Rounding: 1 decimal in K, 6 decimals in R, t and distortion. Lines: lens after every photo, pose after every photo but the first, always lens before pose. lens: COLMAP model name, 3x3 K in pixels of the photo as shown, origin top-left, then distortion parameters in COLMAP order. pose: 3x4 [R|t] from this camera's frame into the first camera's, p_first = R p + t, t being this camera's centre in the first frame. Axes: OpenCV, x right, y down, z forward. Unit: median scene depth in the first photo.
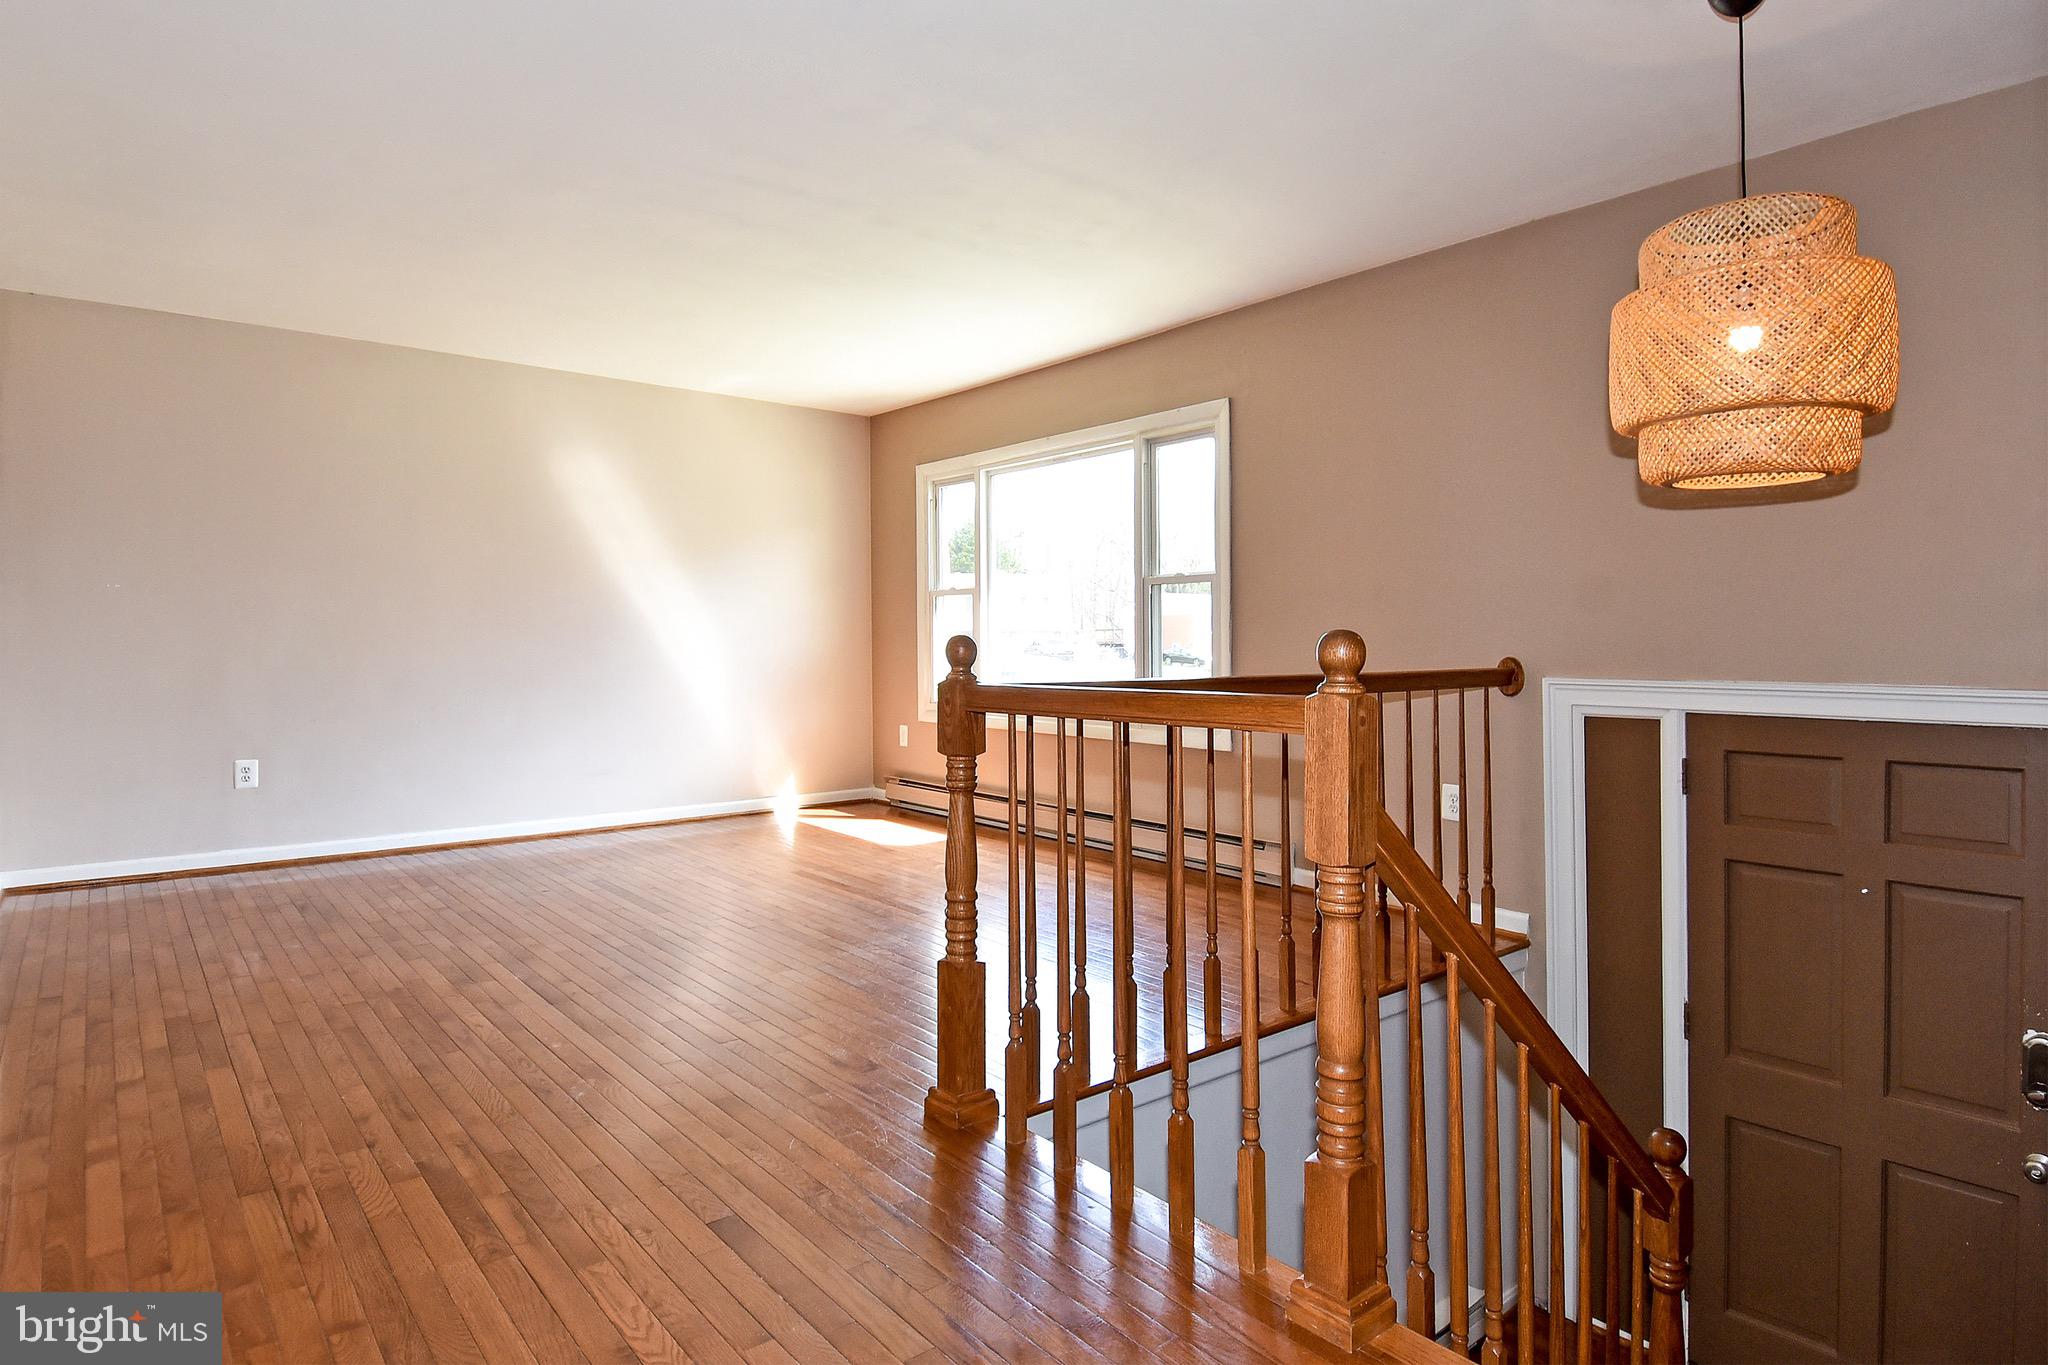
lens RADIAL K [[1146.4, 0, 1021.4], [0, 1146.4, 641.9], [0, 0, 1]] dist [0.034158, -0.012300]
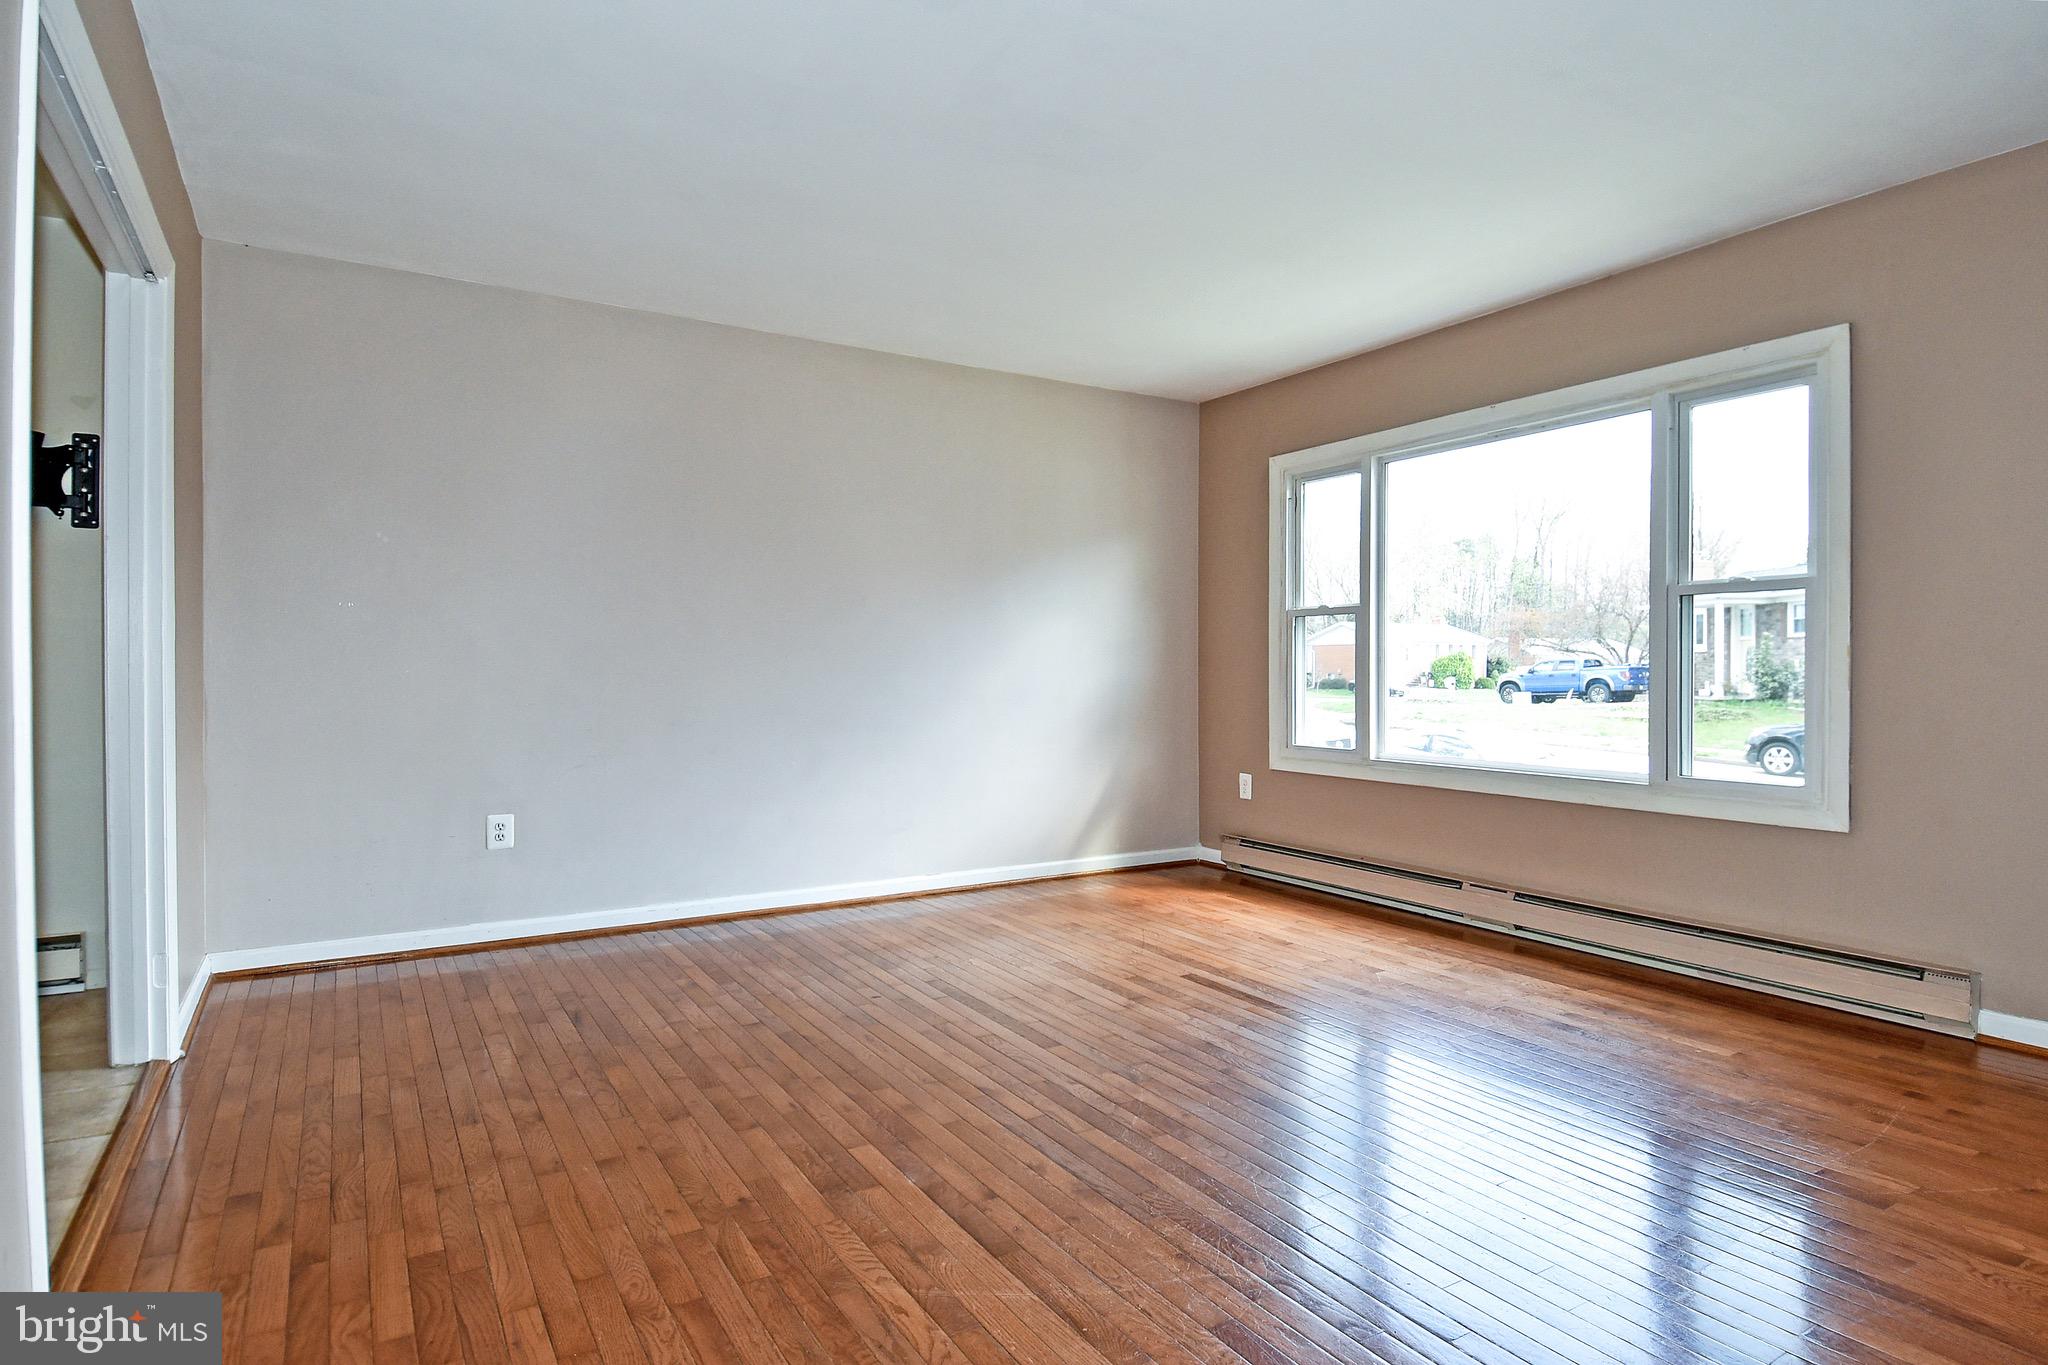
lens RADIAL K [[989.3, 0, 1024.0], [0, 989.3, 682.5], [0, 0, 1]] dist [0.033797, -0.001098]
pose [[0.997106, 0.007128, -0.075692, -0.252341], [-0.006122, 0.999890, 0.013510, -0.002072], [0.075780, -0.013008, 0.997040, 0.335730]]
